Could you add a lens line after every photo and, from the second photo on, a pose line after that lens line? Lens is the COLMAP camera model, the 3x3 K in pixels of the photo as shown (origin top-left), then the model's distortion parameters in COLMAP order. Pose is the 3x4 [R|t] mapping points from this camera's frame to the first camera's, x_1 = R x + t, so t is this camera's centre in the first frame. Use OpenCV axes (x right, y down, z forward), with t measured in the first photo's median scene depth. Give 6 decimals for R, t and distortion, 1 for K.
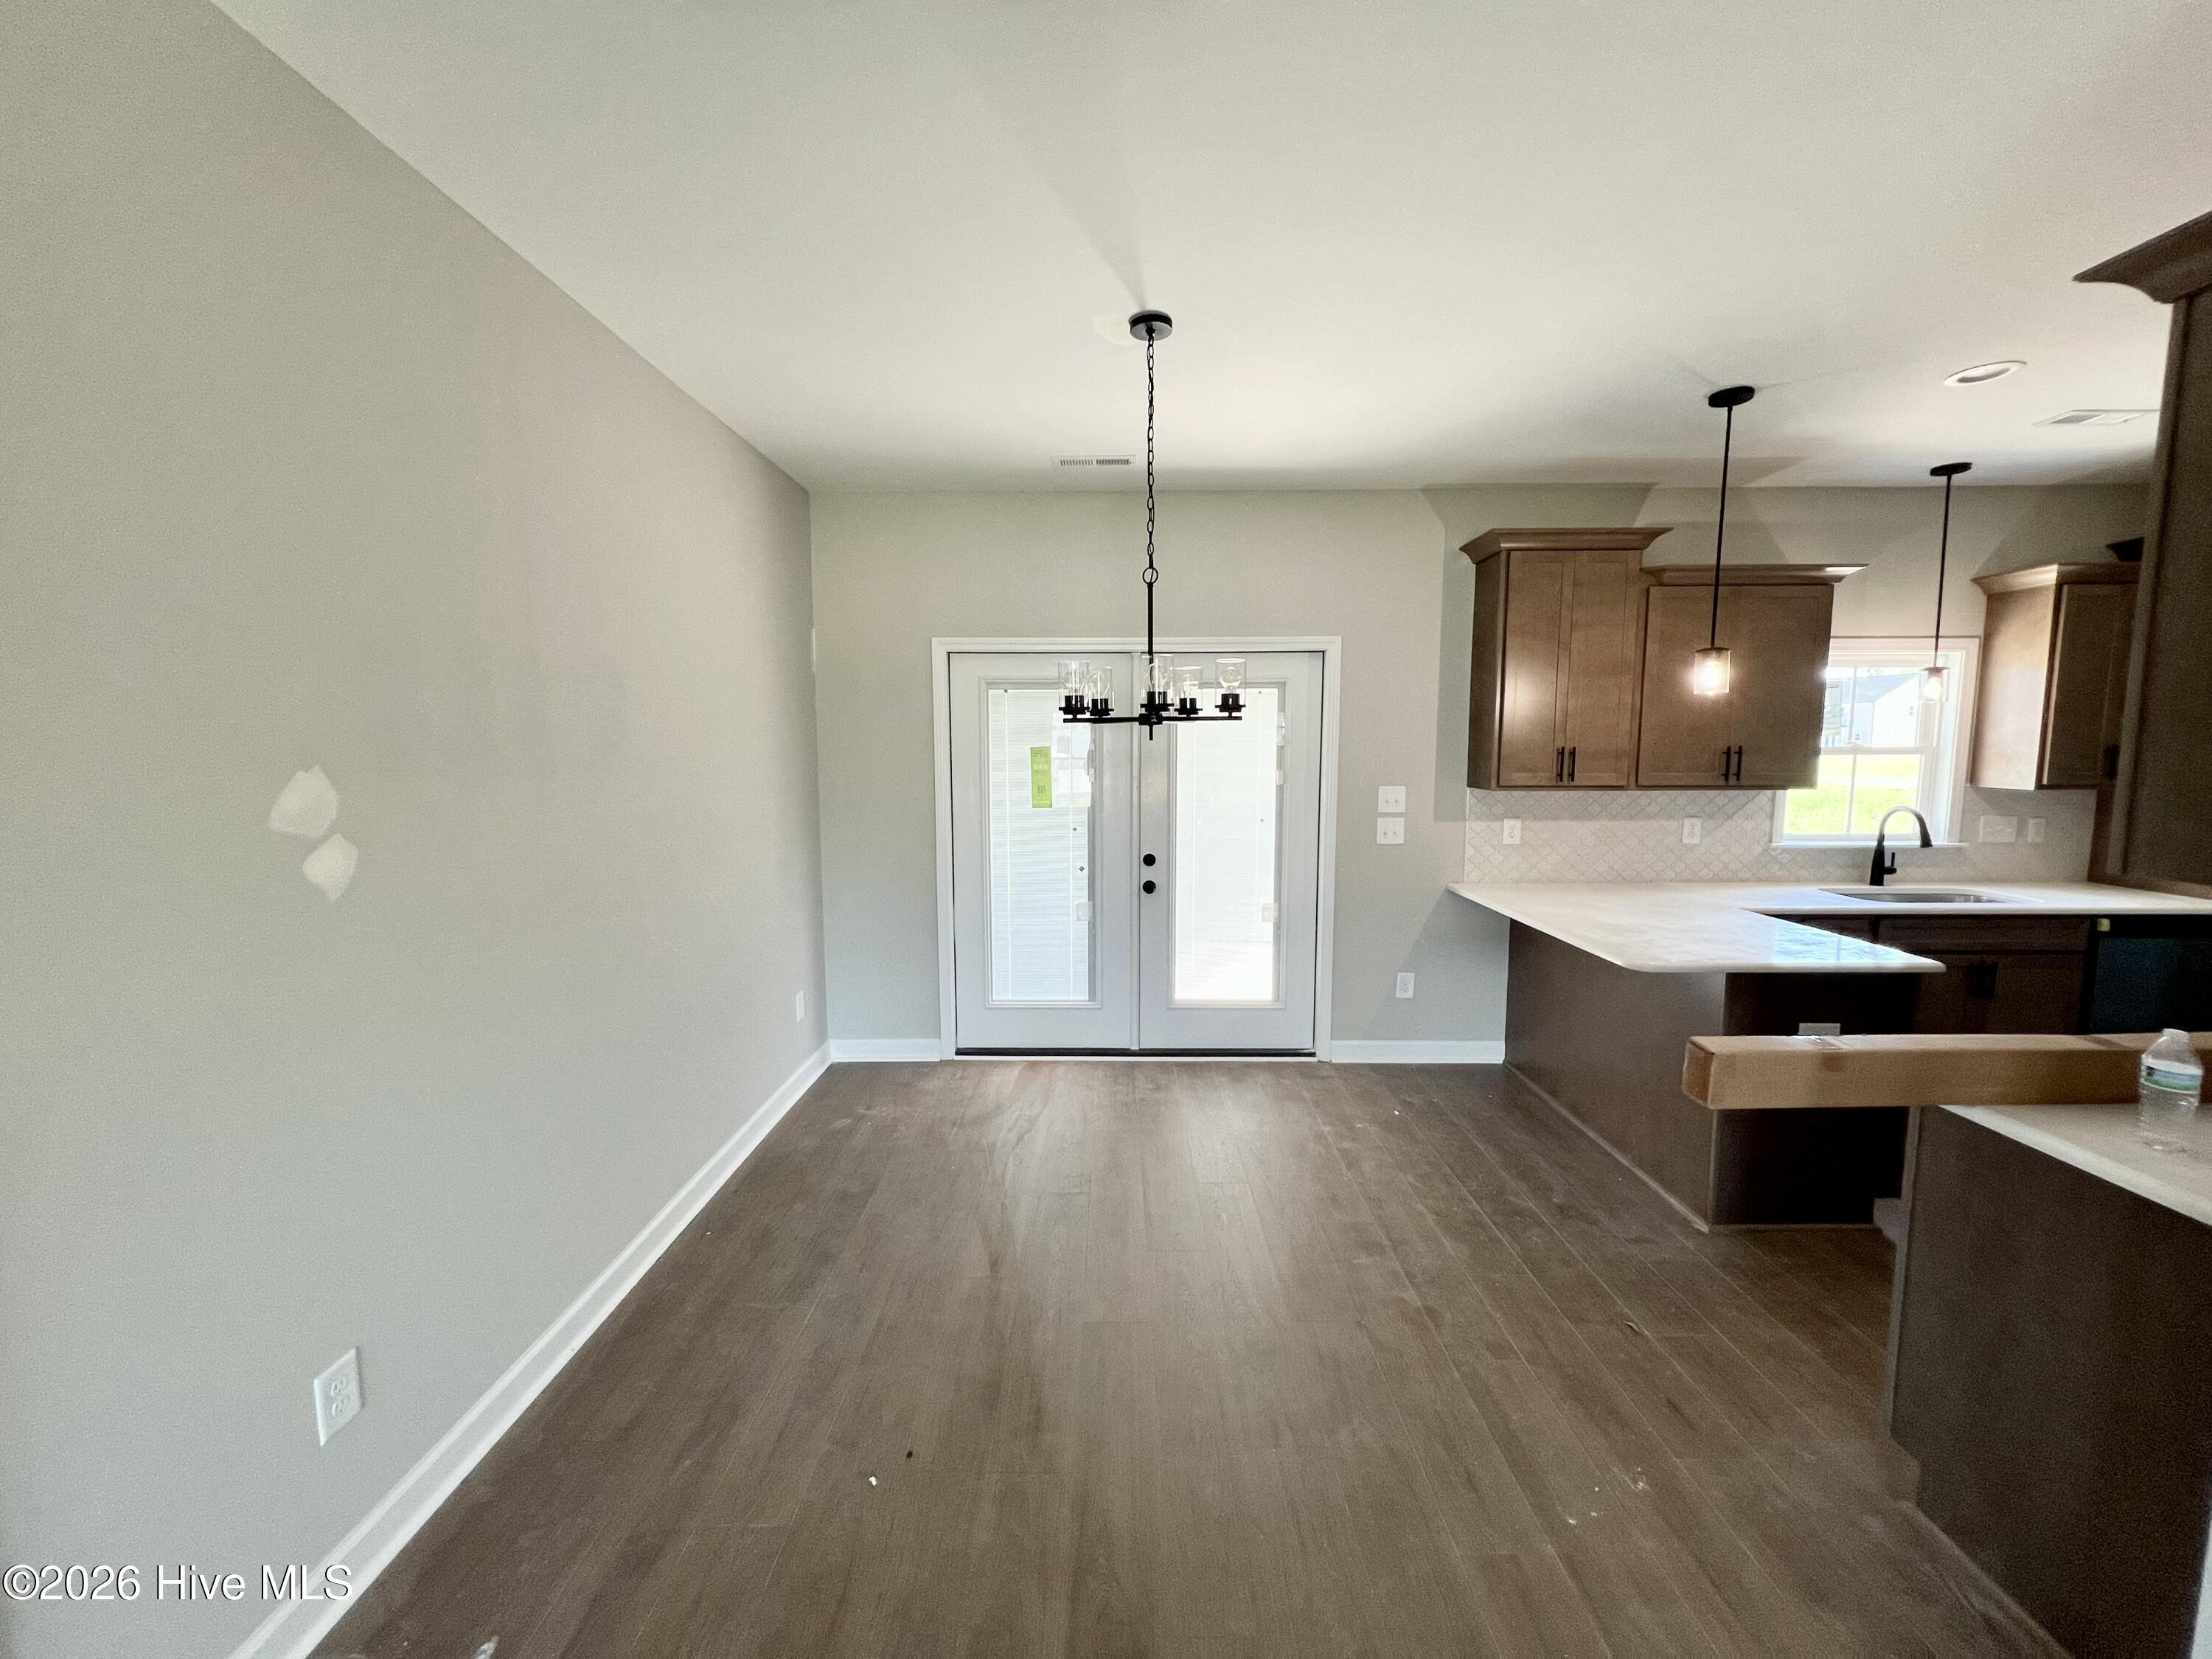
lens RADIAL K [[885.9, 0, 1105.2], [0, 885.9, 834.4], [0, 0, 1]] dist [-0.001921, 0.000106]
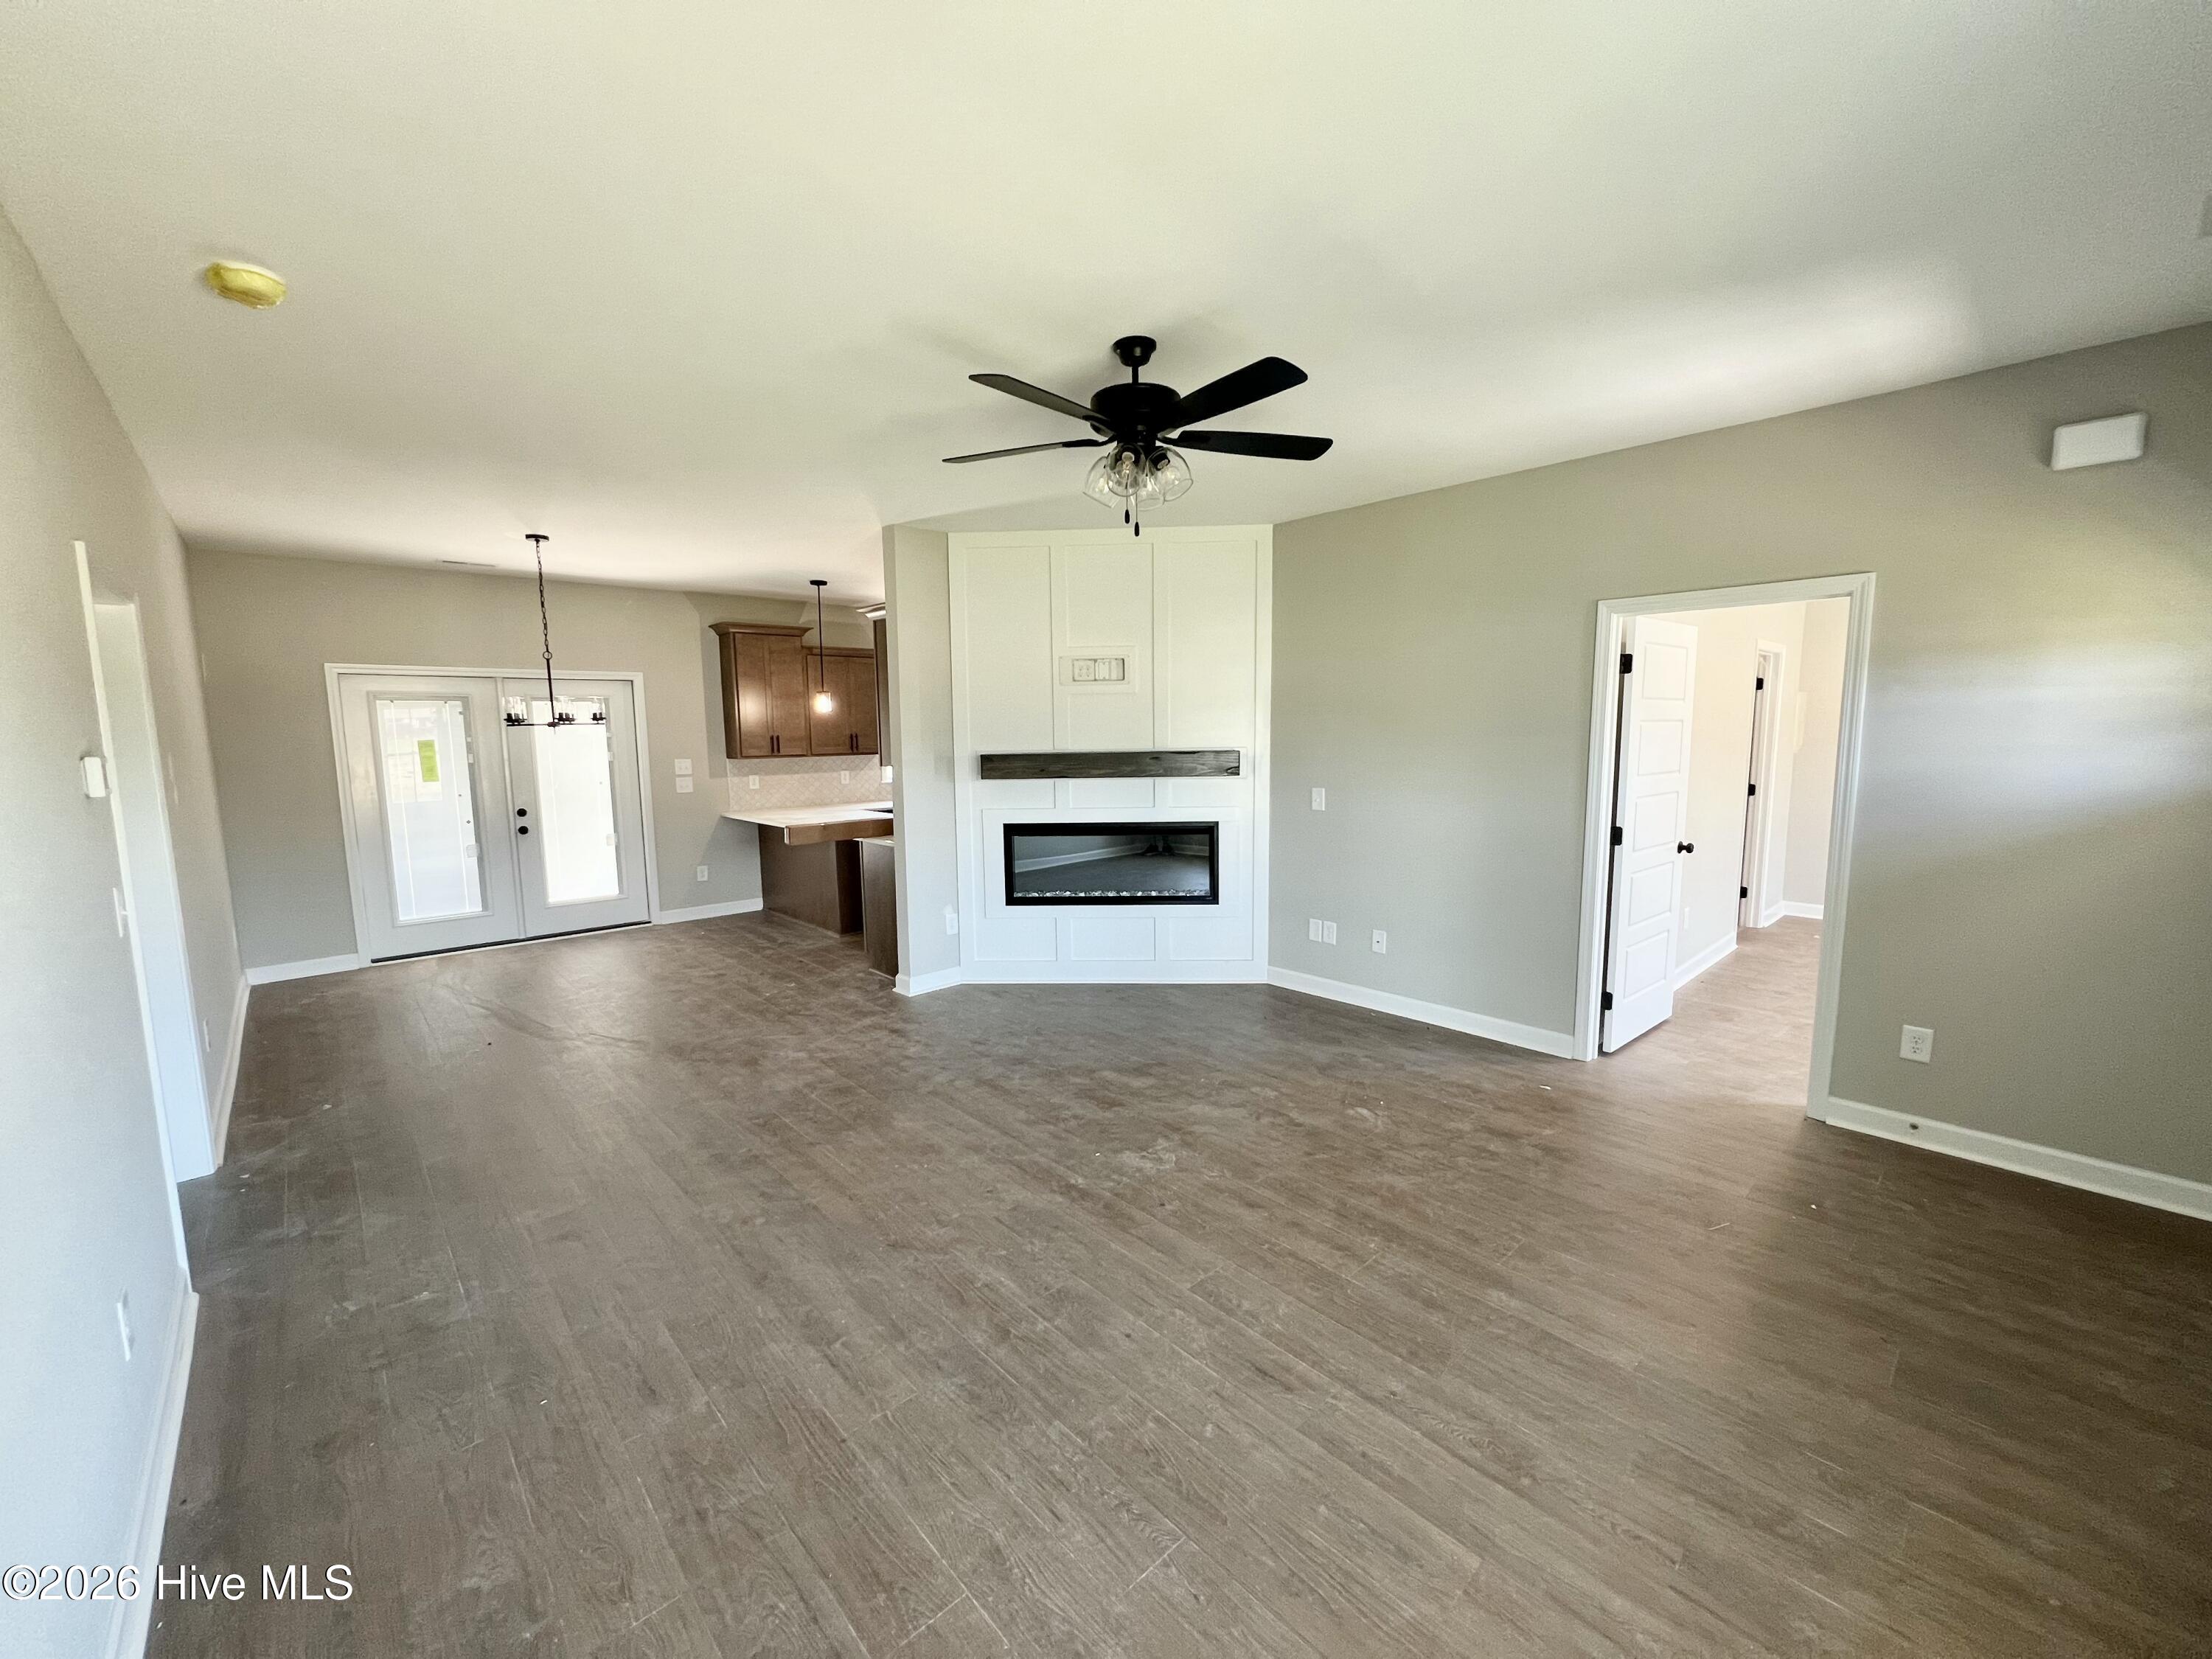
lens RADIAL K [[882.7, 0, 1103.2], [0, 882.7, 832.9], [0, 0, 1]] dist [-0.002348, -0.000131]
pose [[0.731143, -0.088191, 0.676500, -0.257486], [0.081791, 0.995789, 0.041418, 0.085241], [-0.677303, 0.025050, 0.735277, -0.831576]]
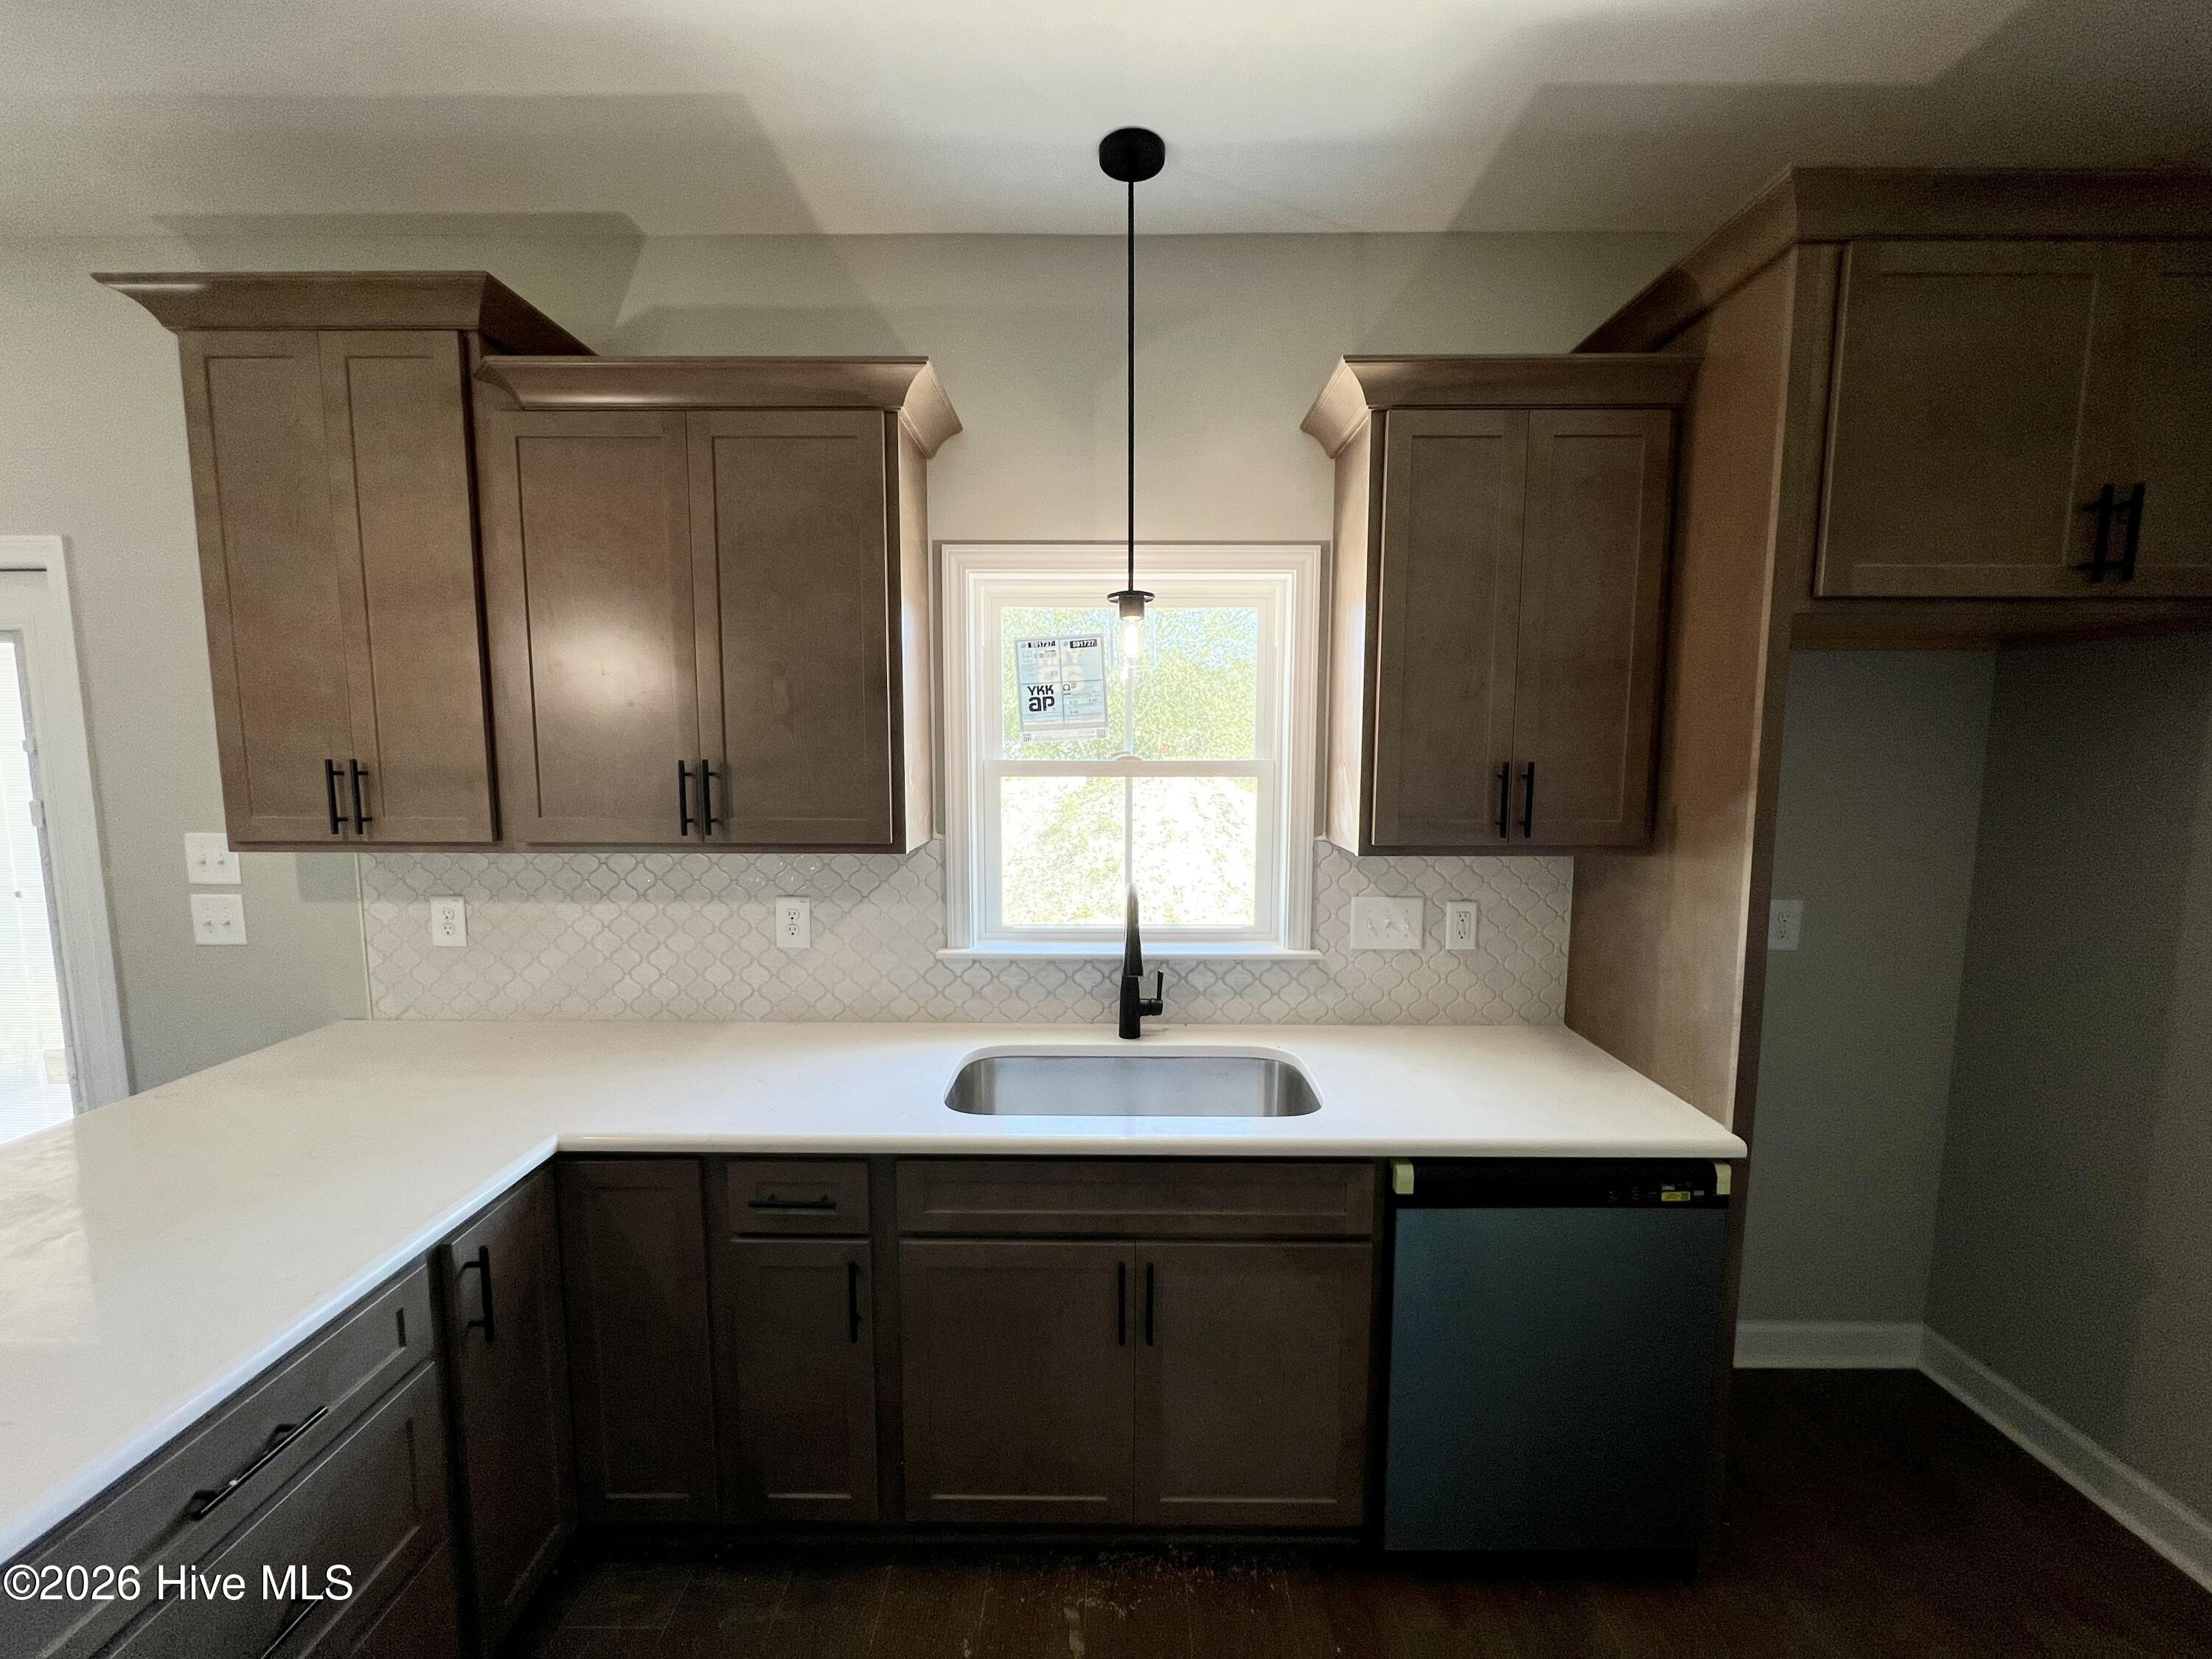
lens RADIAL K [[885.9, 0, 1105.2], [0, 885.9, 834.4], [0, 0, 1]] dist [-0.001921, 0.000106]
pose [[0.999970, 0.005876, 0.004993, 0.842048], [-0.005849, 0.999969, -0.005307, -0.053833], [-0.005024, 0.005277, 0.999973, 0.486934]]
